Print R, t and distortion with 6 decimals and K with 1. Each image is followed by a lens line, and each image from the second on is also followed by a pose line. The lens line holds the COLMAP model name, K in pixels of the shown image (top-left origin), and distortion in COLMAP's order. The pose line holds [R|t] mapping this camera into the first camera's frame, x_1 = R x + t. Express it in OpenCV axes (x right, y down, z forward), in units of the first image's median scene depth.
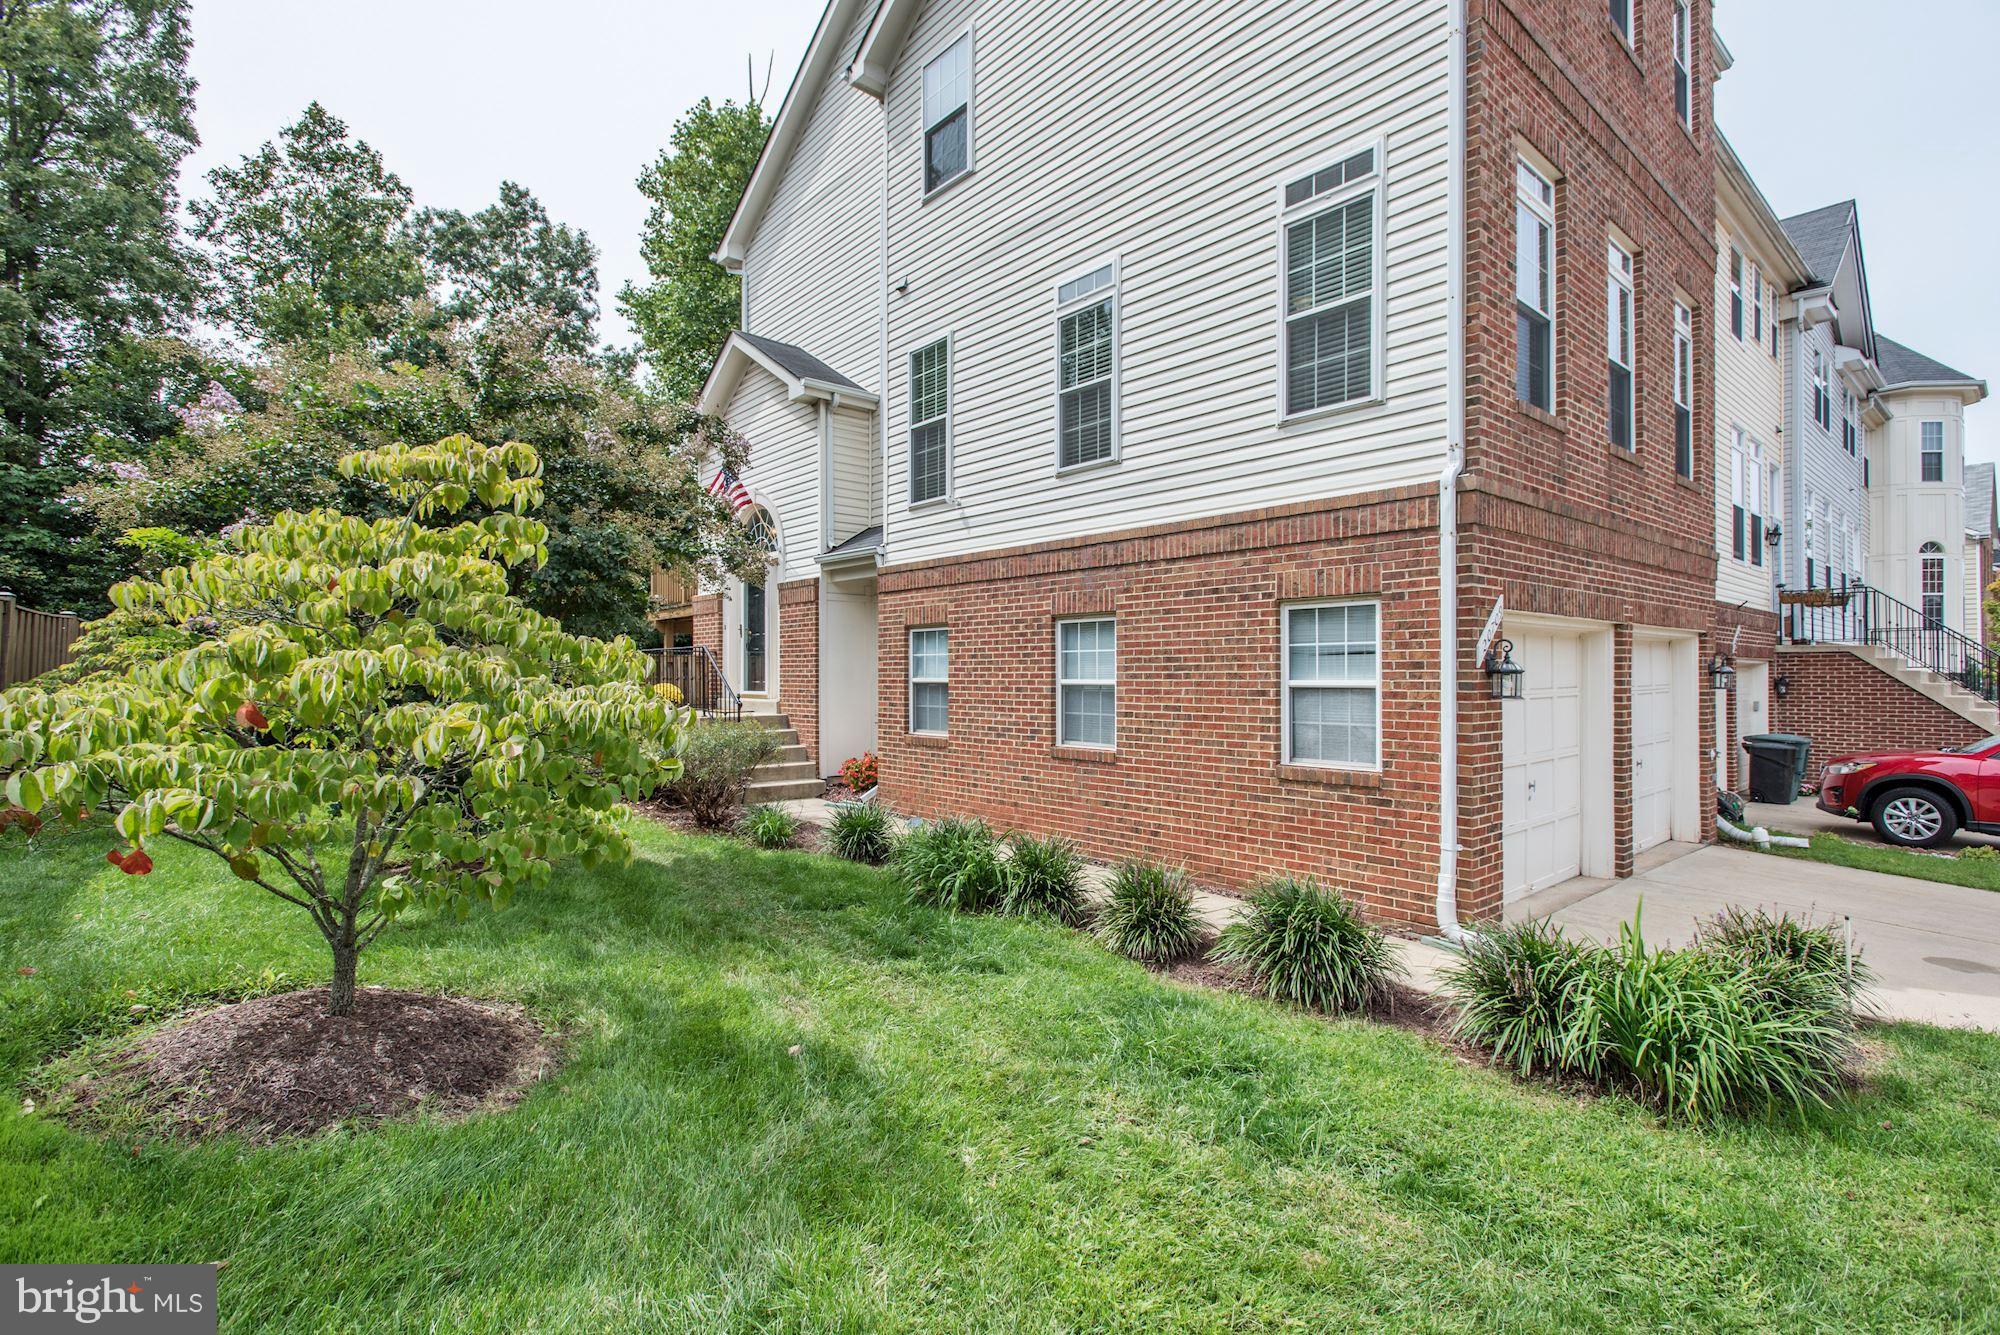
lens RADIAL K [[936.2, 0, 998.6], [0, 936.2, 667.1], [0, 0, 1]] dist [0.000258, 0.001097]
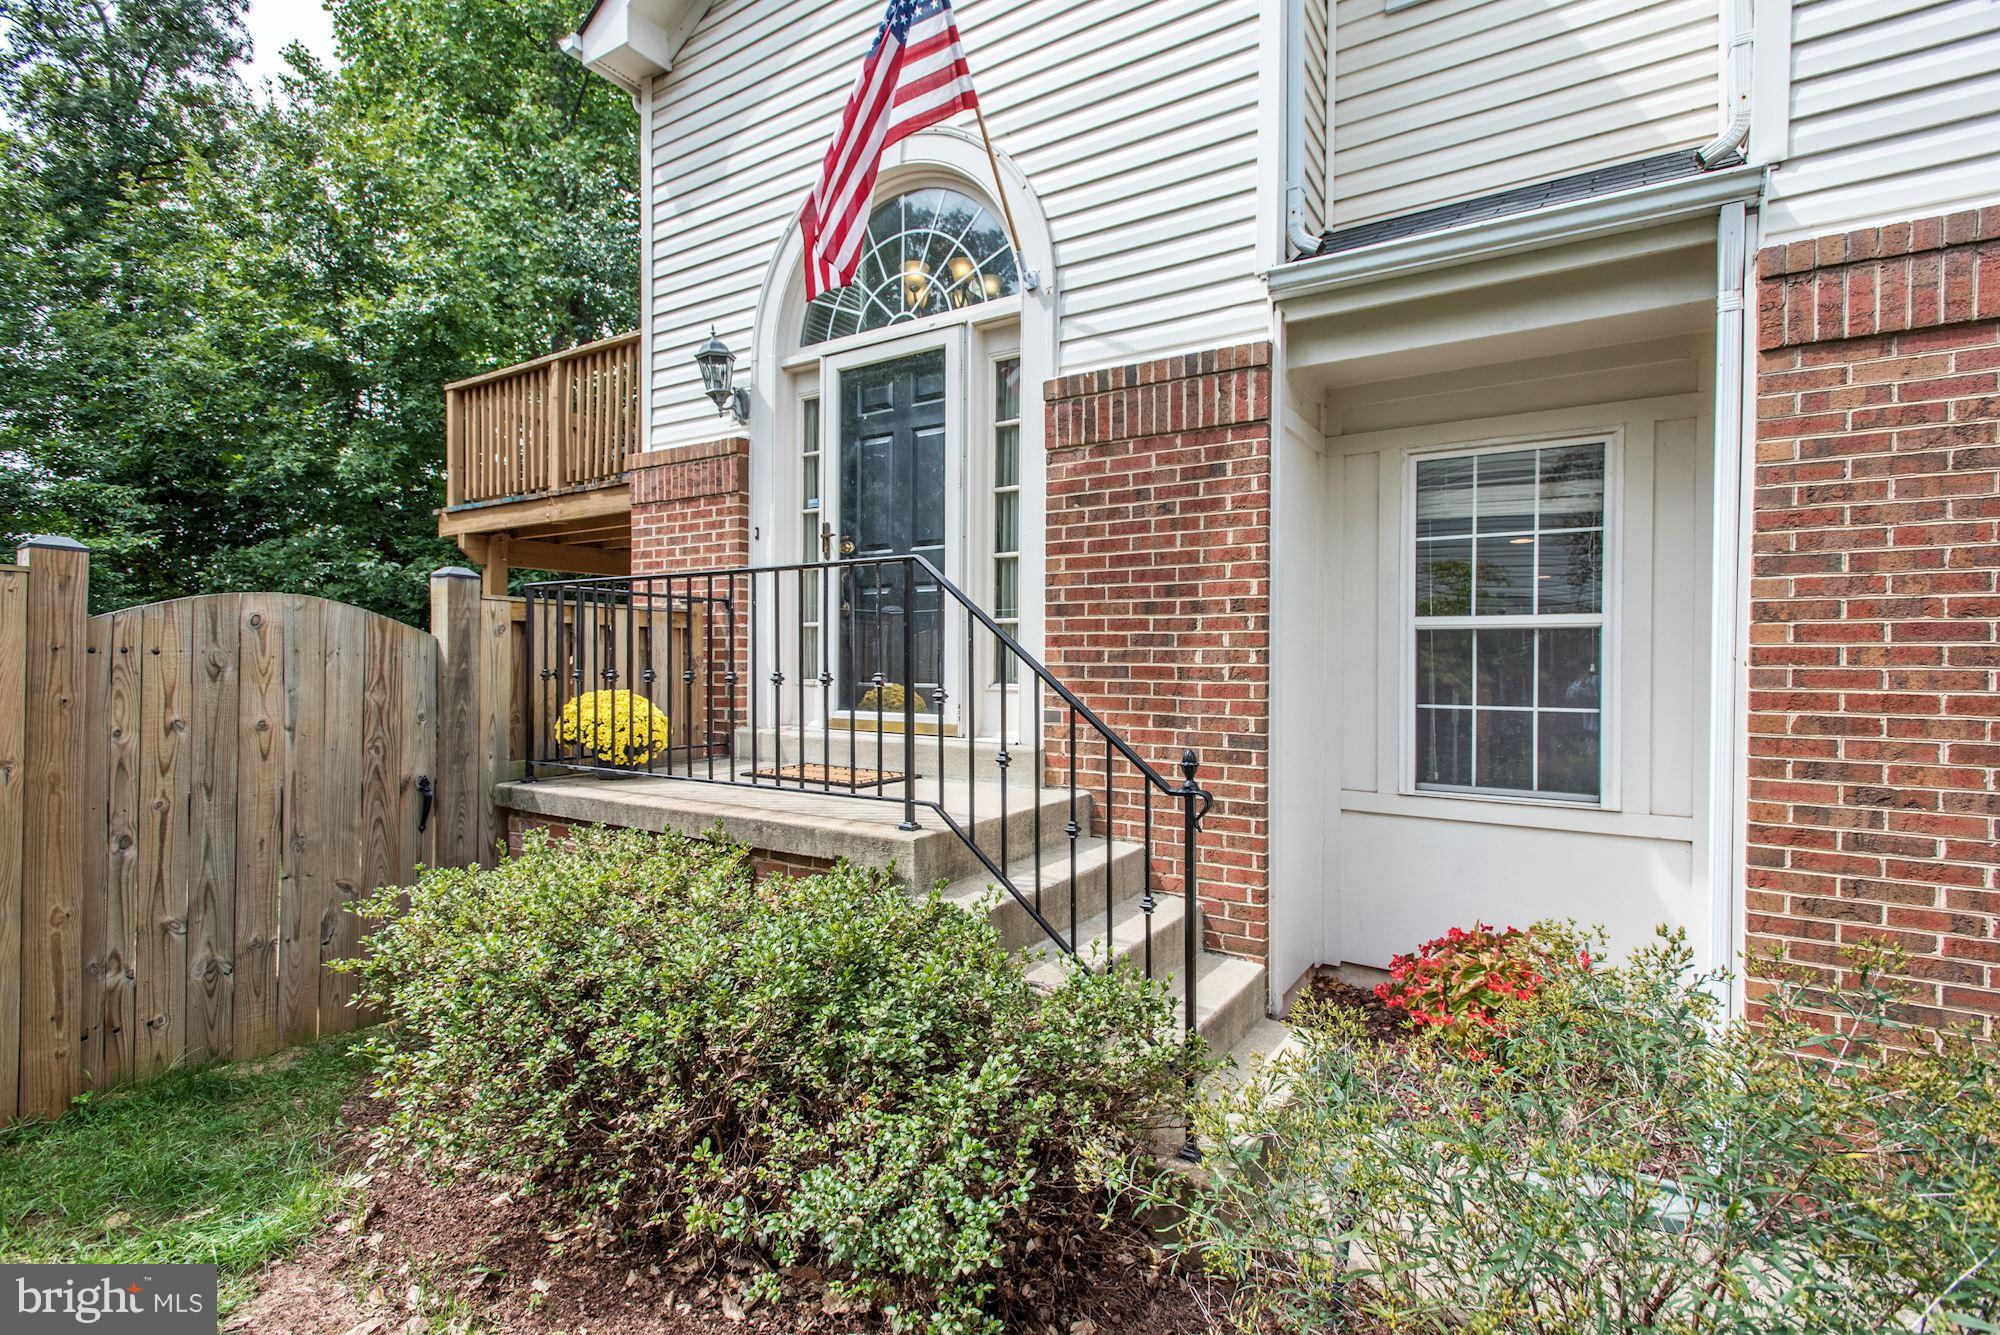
lens RADIAL K [[936.2, 0, 1002.9], [0, 936.2, 664.6], [0, 0, 1]] dist [0.000258, 0.001097]
pose [[0.958897, -0.001399, 0.283750, -0.328516], [-0.005591, 0.999701, 0.023823, 0.000290], [-0.283698, -0.024430, 0.958602, 0.669057]]
